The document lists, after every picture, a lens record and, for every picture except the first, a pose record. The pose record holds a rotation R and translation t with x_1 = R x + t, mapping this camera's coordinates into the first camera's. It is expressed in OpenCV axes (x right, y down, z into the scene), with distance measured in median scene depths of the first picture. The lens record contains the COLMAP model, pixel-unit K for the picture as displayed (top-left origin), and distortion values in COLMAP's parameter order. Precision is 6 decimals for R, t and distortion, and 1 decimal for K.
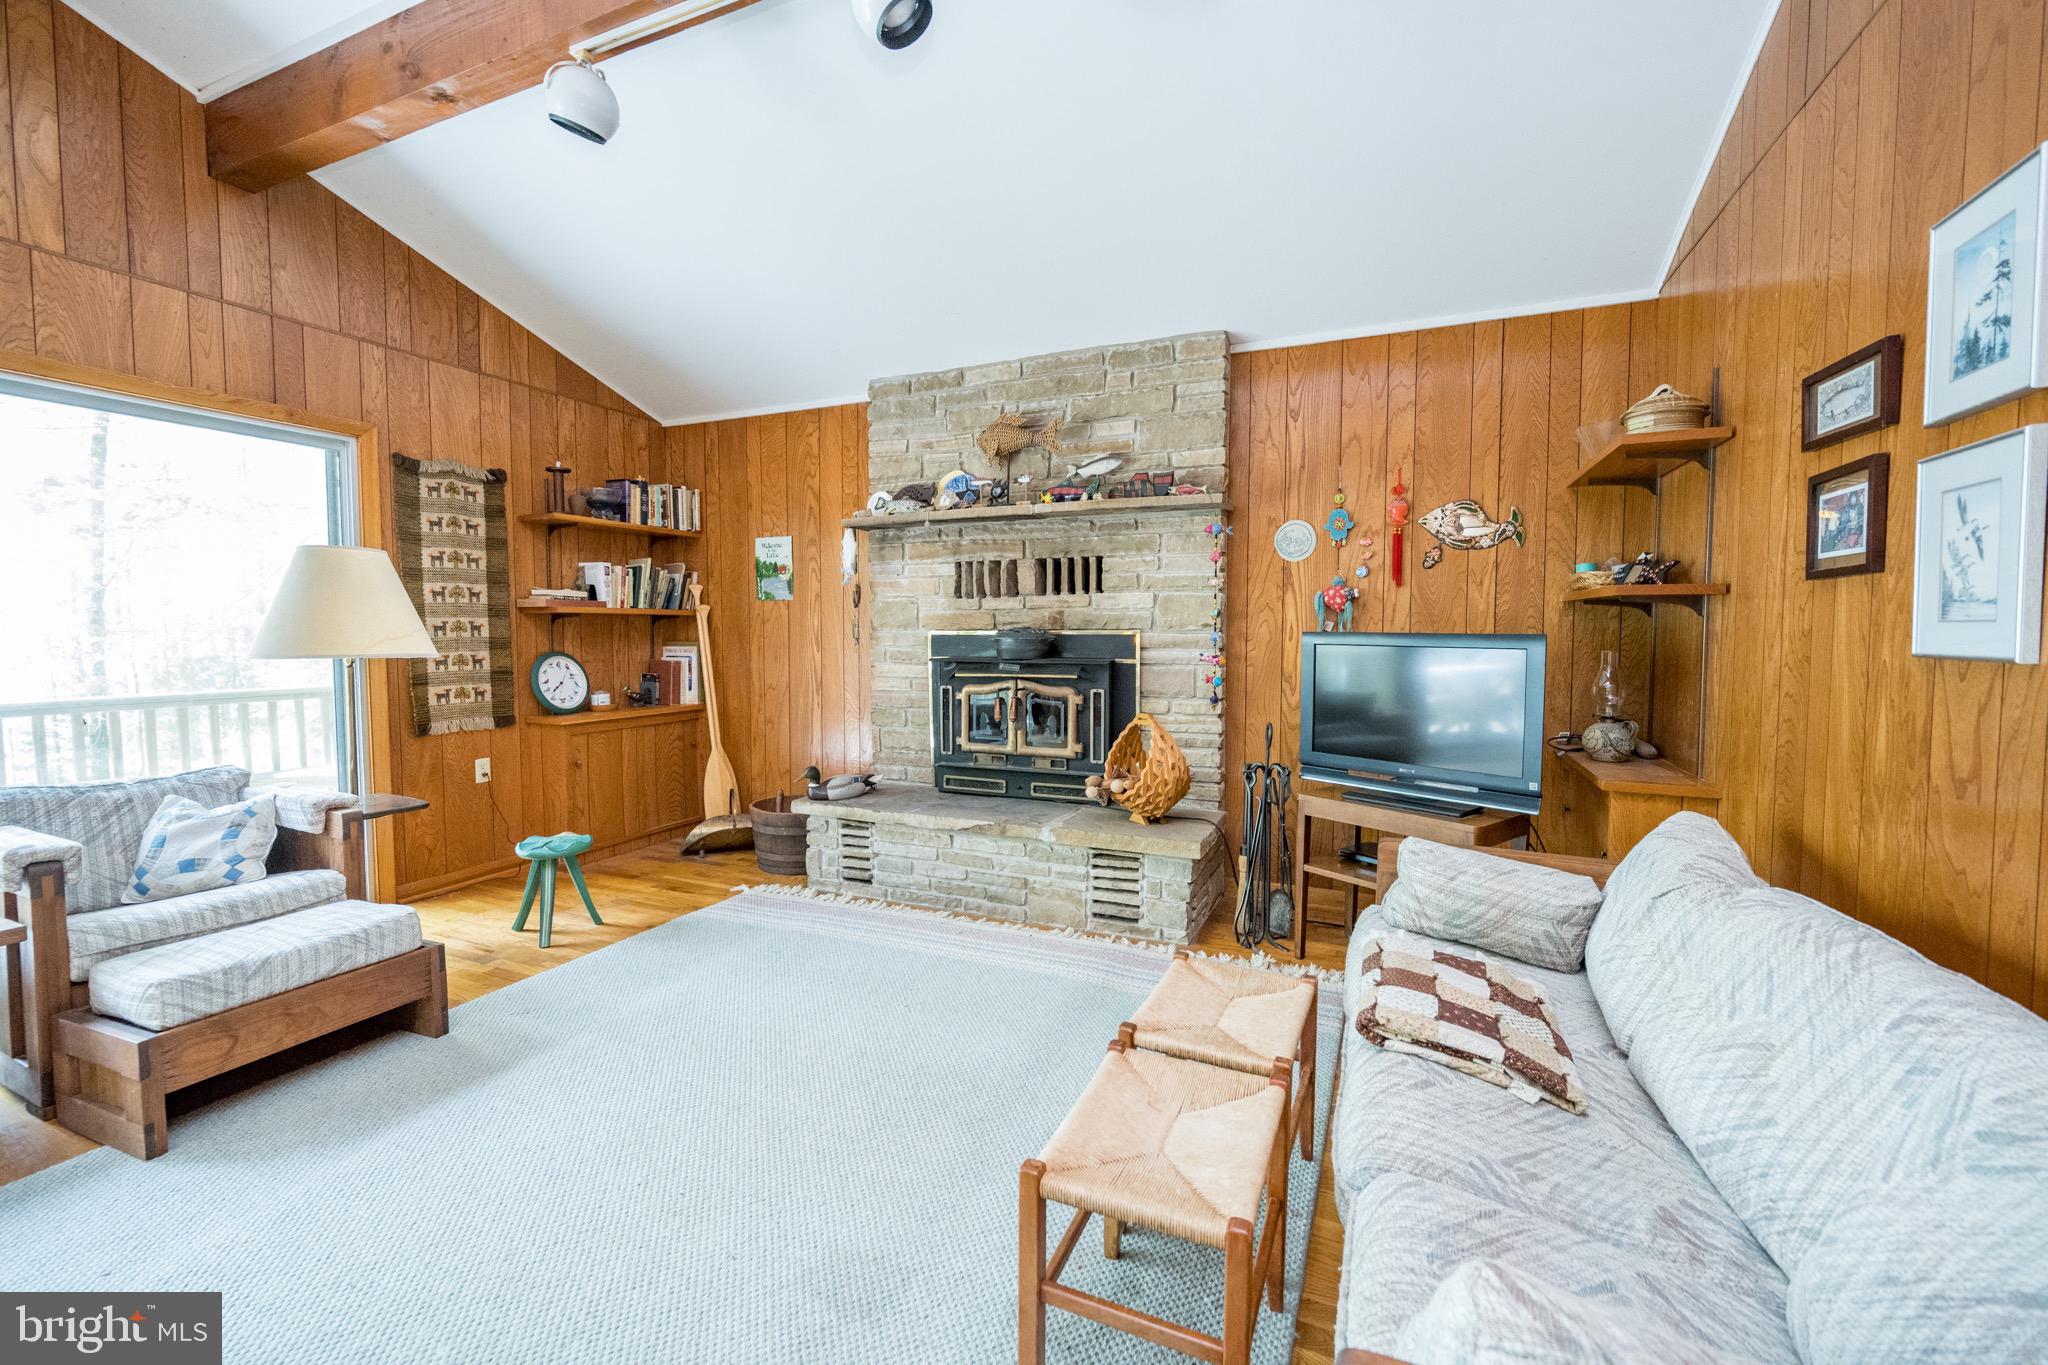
lens RADIAL K [[834.9, 0, 1027.5], [0, 834.9, 670.9], [0, 0, 1]] dist [-0.006063, 0.000192]
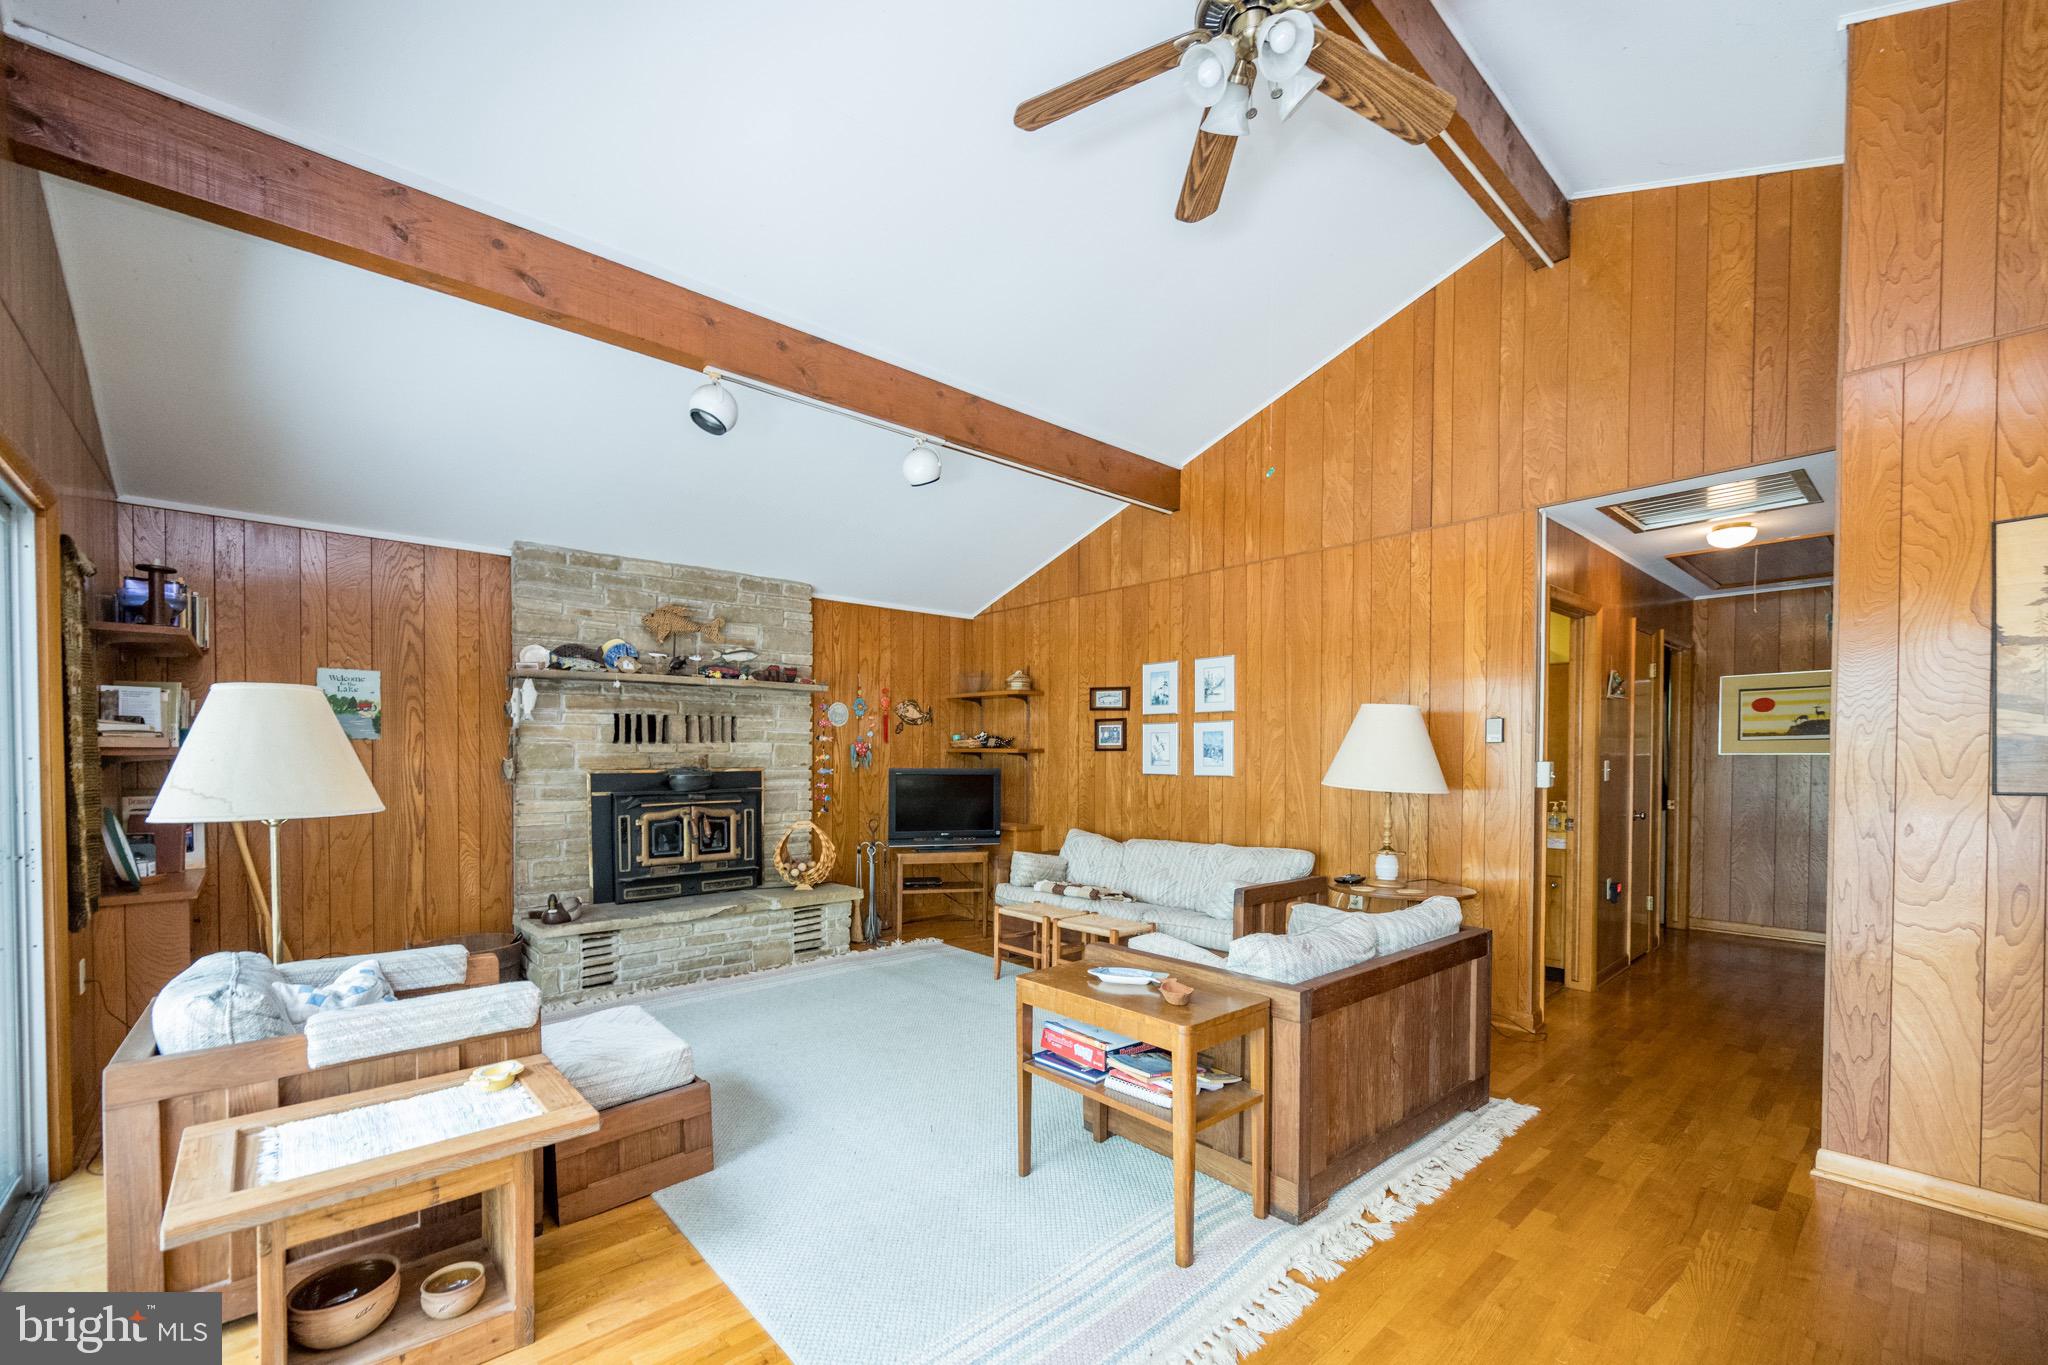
lens RADIAL K [[834.9, 0, 993.5], [0, 834.9, 777.3], [0, 0, 1]] dist [-0.006063, 0.000192]
pose [[0.432376, -0.023882, 0.901377, -1.022821], [0.045560, 0.998951, 0.004612, -0.020024], [-0.900542, 0.039073, 0.433010, -0.016773]]
